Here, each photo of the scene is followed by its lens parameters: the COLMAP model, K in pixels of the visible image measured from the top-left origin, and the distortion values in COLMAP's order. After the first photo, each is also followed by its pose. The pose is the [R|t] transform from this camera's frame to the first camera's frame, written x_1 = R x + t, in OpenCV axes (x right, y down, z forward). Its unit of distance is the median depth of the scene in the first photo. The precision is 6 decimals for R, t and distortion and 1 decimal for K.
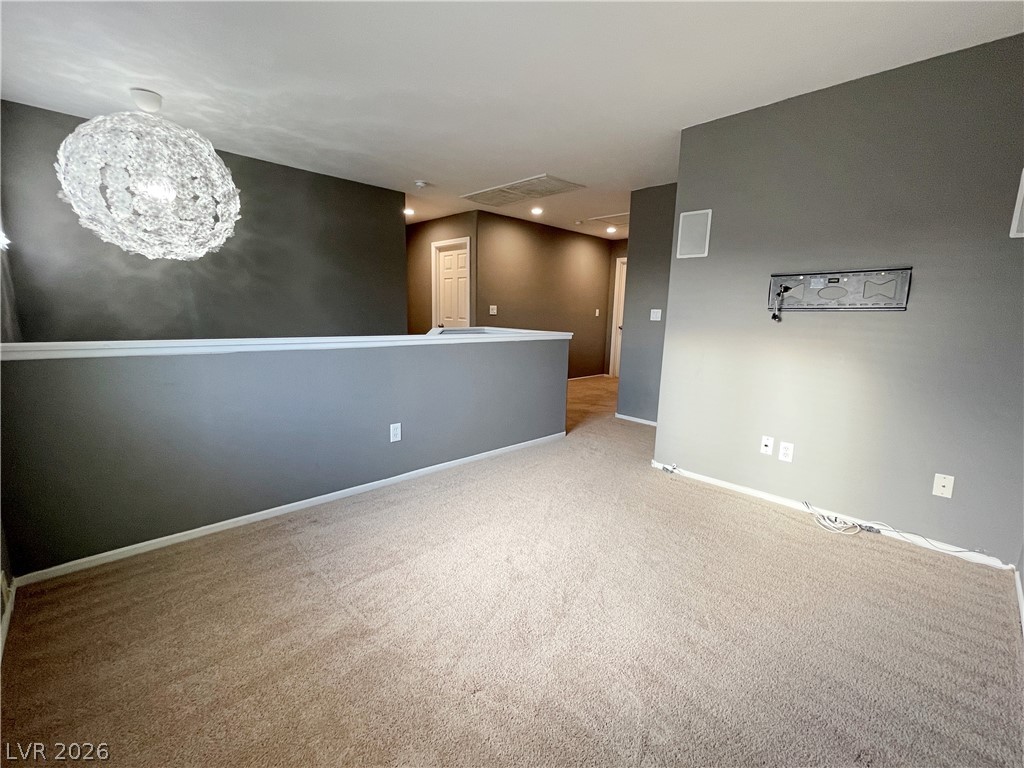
lens RADIAL K [[415.0, 0, 514.6], [0, 415.0, 380.9], [0, 0, 1]] dist [0.000420, 0.000068]
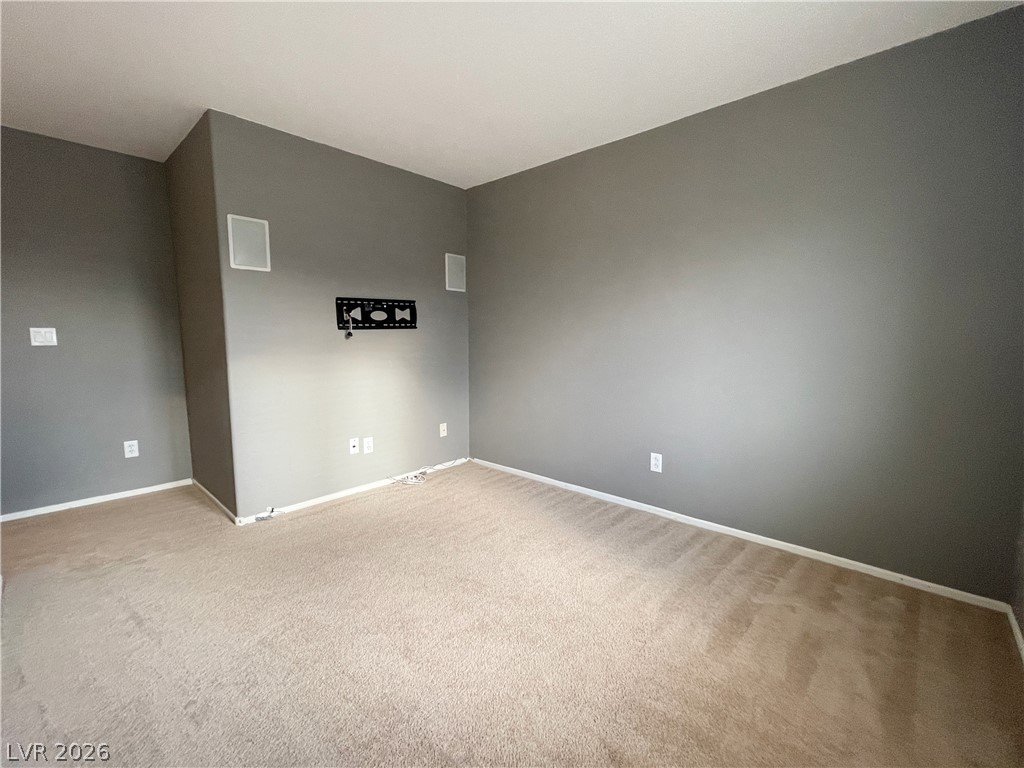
lens RADIAL K [[415.0, 0, 514.6], [0, 415.0, 380.9], [0, 0, 1]] dist [0.000420, 0.000068]
pose [[-0.008778, -0.137461, 0.990468, -0.510214], [0.164931, 0.976742, 0.137017, -0.105113], [-0.986266, 0.164562, 0.014098, 0.517400]]
